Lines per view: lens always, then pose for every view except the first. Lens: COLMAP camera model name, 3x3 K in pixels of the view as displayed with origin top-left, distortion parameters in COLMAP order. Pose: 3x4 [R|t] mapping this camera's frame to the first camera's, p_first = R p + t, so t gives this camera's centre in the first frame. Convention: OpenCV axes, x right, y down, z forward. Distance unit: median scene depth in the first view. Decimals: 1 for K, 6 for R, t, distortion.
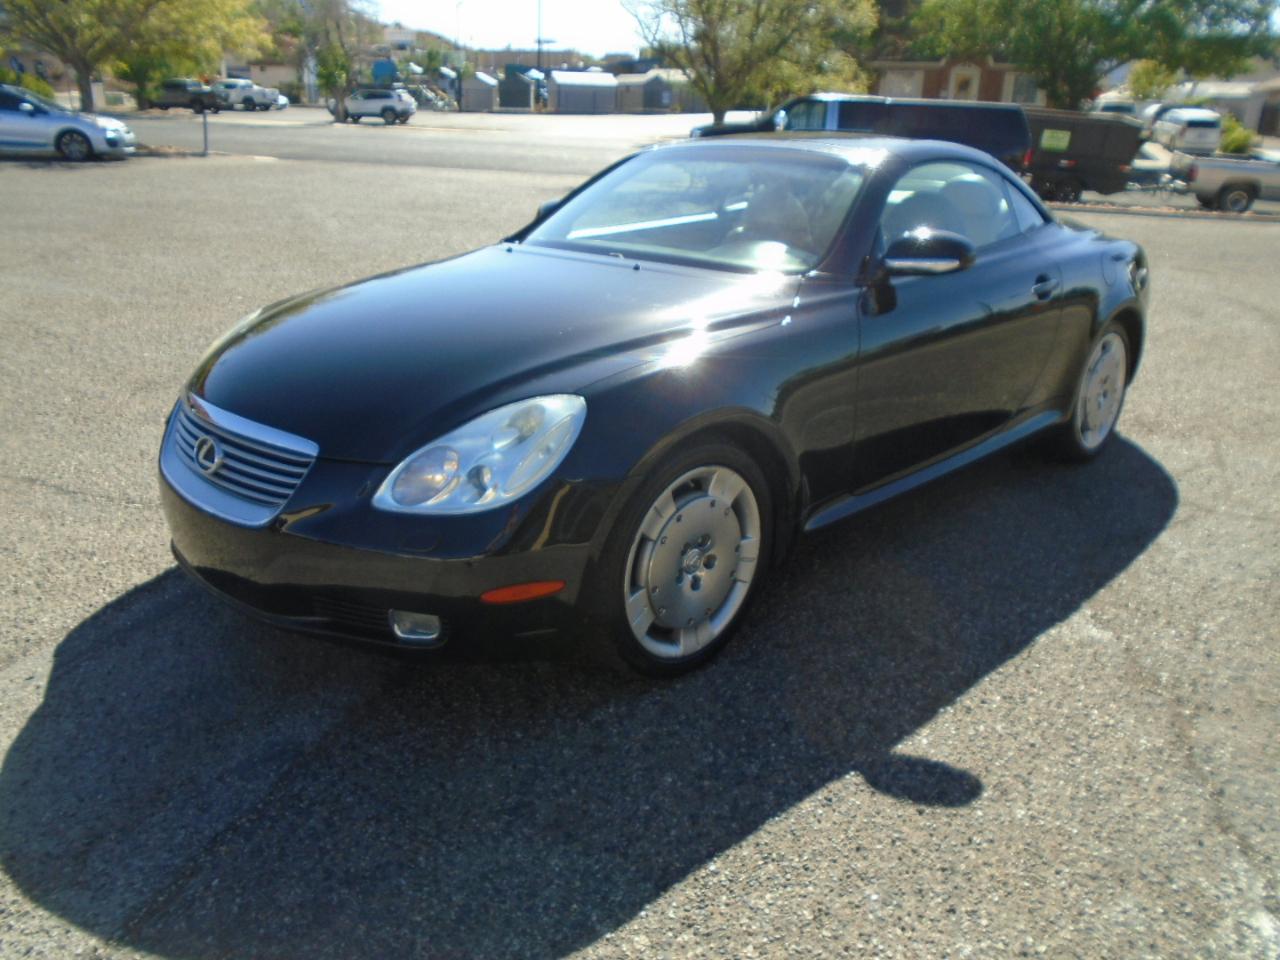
lens RADIAL K [[994.0, 0, 631.2], [0, 994.0, 479.3], [0, 0, 1]] dist [-0.011073, 0.003870]
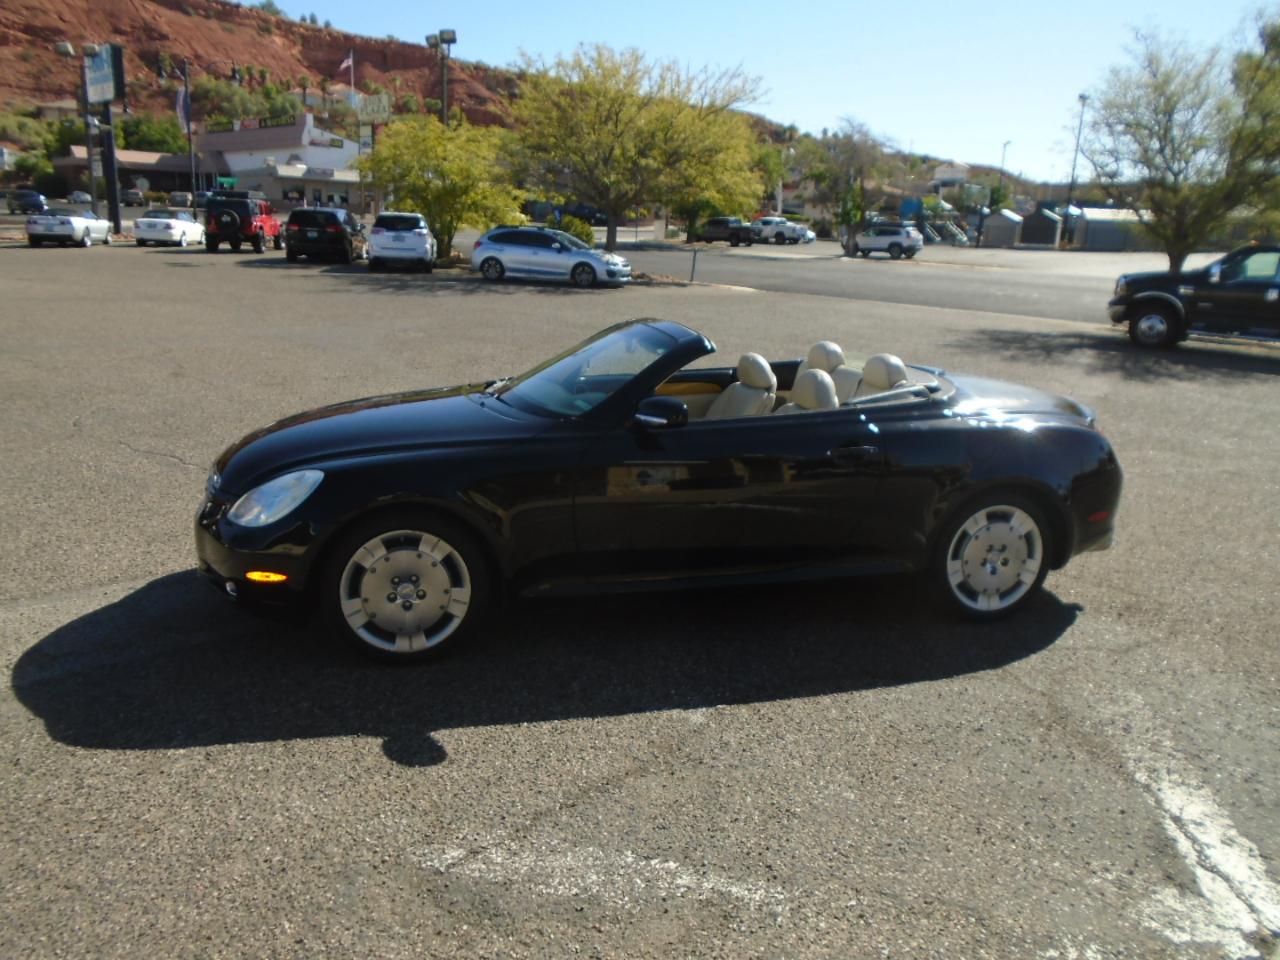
lens RADIAL K [[994.0, 0, 631.2], [0, 994.0, 479.3], [0, 0, 1]] dist [-0.011073, 0.003870]
pose [[0.858618, 0.127679, -0.496460, 0.650830], [-0.185577, 0.980214, -0.068861, -0.026824], [0.477845, 0.151257, 0.865324, -0.118264]]
